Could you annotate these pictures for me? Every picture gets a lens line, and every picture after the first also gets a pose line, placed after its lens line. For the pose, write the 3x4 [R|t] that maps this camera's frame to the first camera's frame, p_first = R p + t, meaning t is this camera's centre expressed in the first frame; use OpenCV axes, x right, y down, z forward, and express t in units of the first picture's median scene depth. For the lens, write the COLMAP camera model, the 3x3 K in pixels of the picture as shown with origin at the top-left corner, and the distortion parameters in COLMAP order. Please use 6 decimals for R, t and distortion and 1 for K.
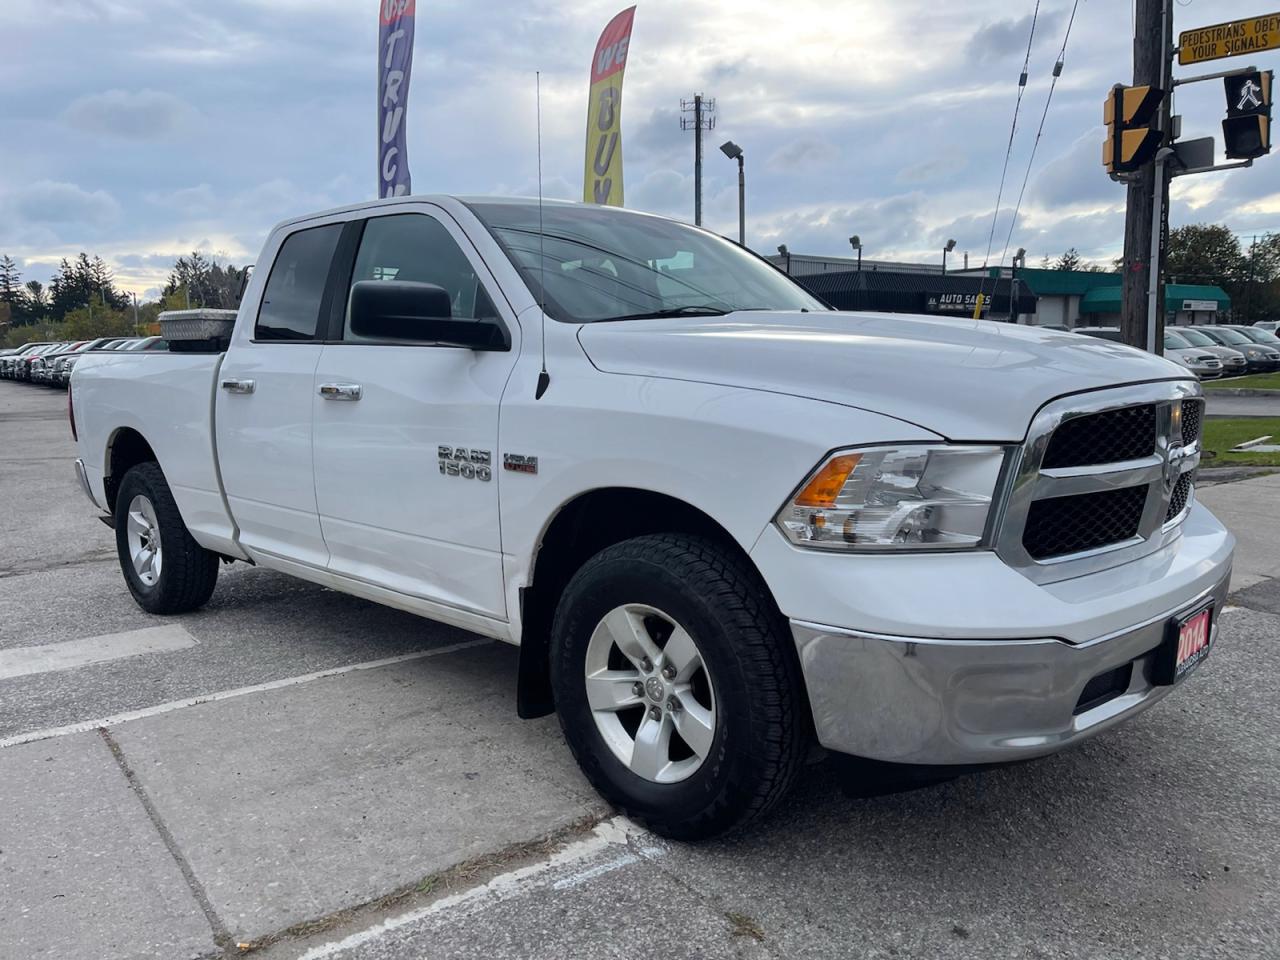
lens RADIAL K [[973.8, 0, 647.8], [0, 973.8, 477.1], [0, 0, 1]] dist [0.072001, -0.093853]
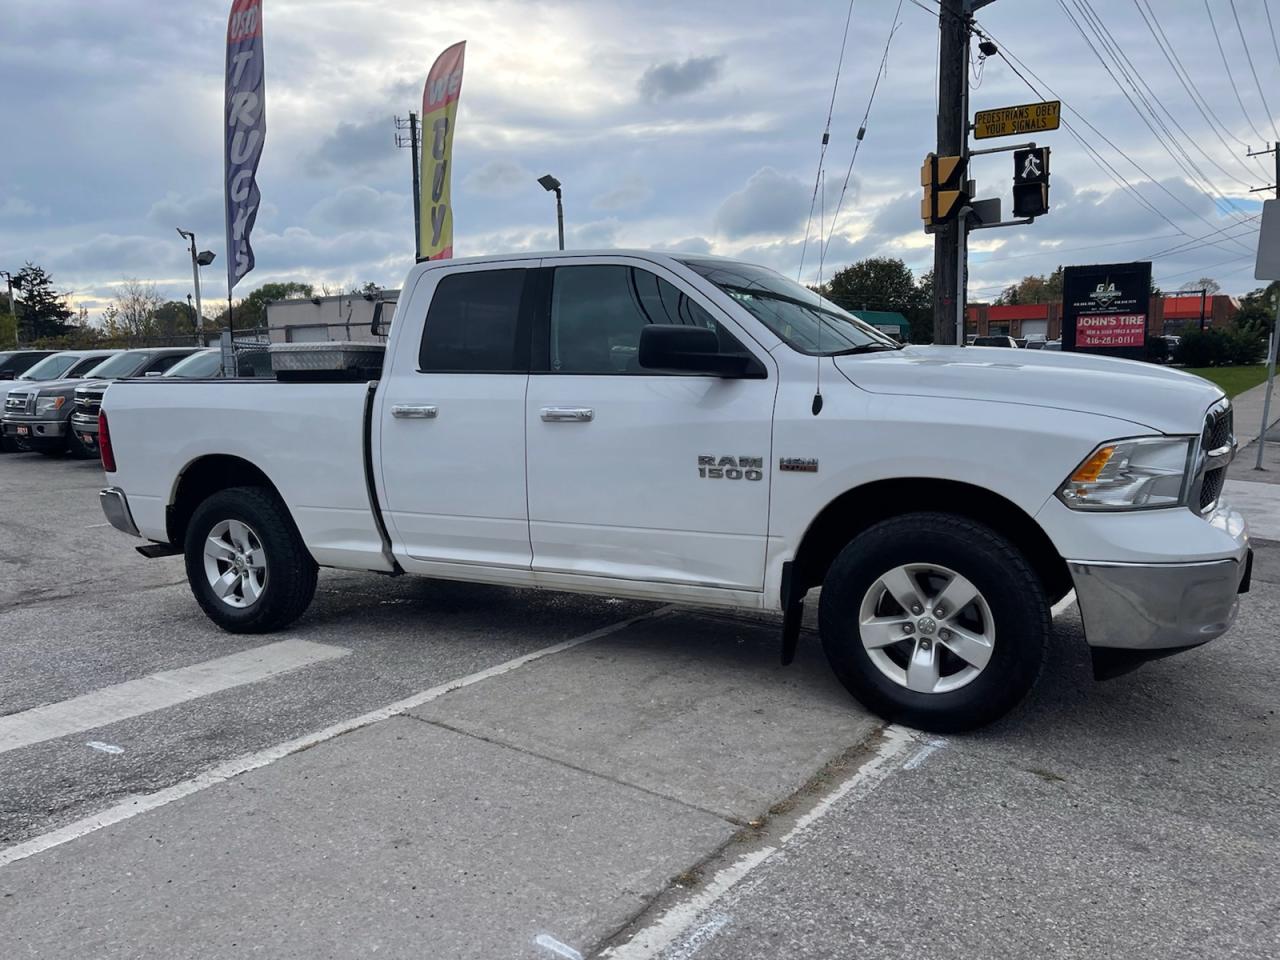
lens RADIAL K [[973.8, 0, 637.2], [0, 973.8, 478.9], [0, 0, 1]] dist [0.072001, -0.093853]
pose [[0.962205, -0.037898, 0.269677, -0.634484], [0.042864, 0.999002, -0.012549, 0.011129], [-0.268932, 0.023634, 0.962869, -0.179338]]
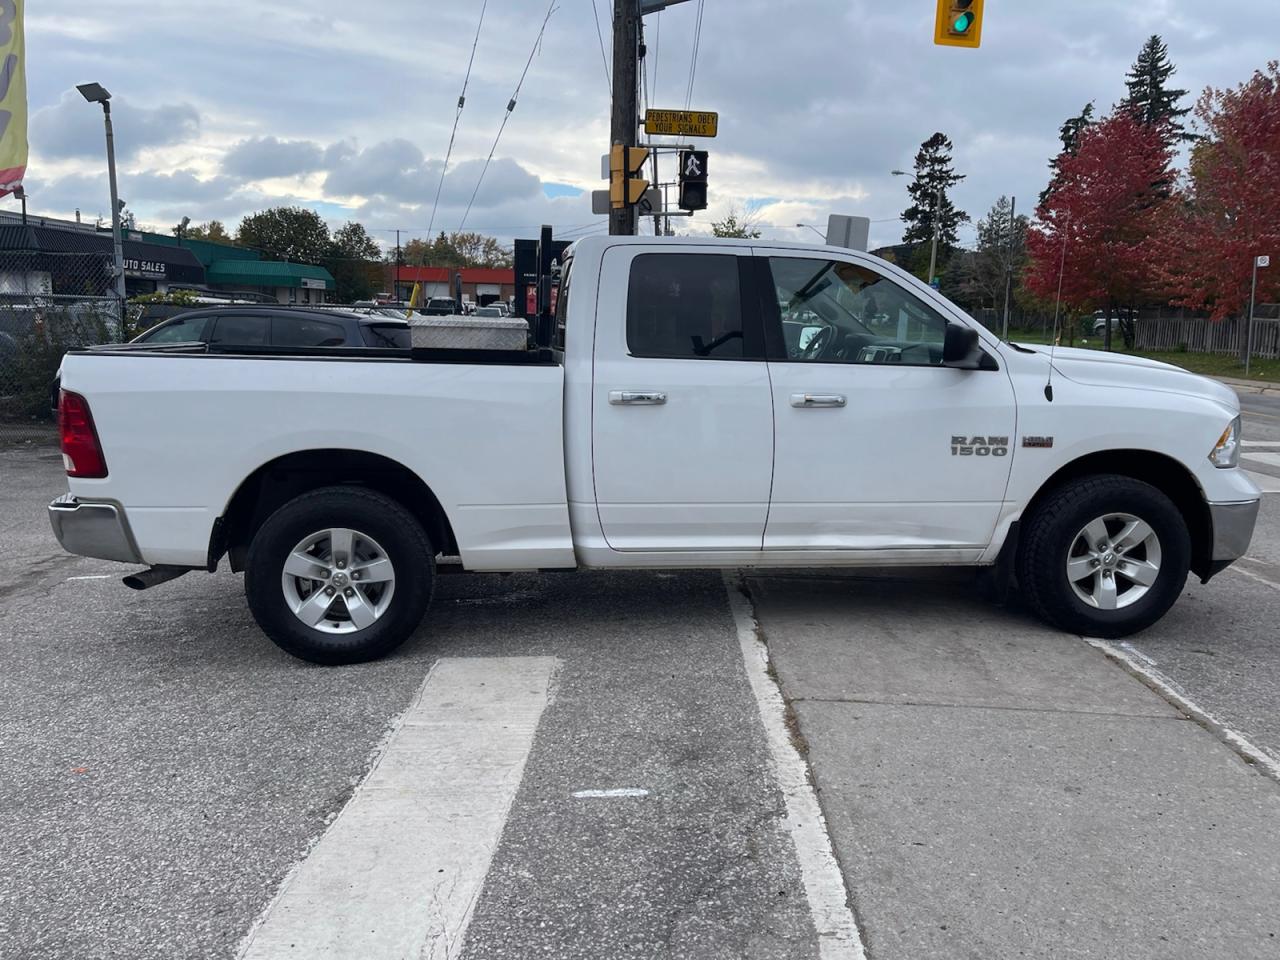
lens RADIAL K [[973.8, 0, 640.2], [0, 973.8, 479.3], [0, 0, 1]] dist [0.072001, -0.093853]
pose [[0.630536, -0.100633, 0.769609, -1.654491], [0.074176, 0.994834, 0.069310, -0.104551], [-0.772607, 0.013384, 0.634743, 0.440429]]
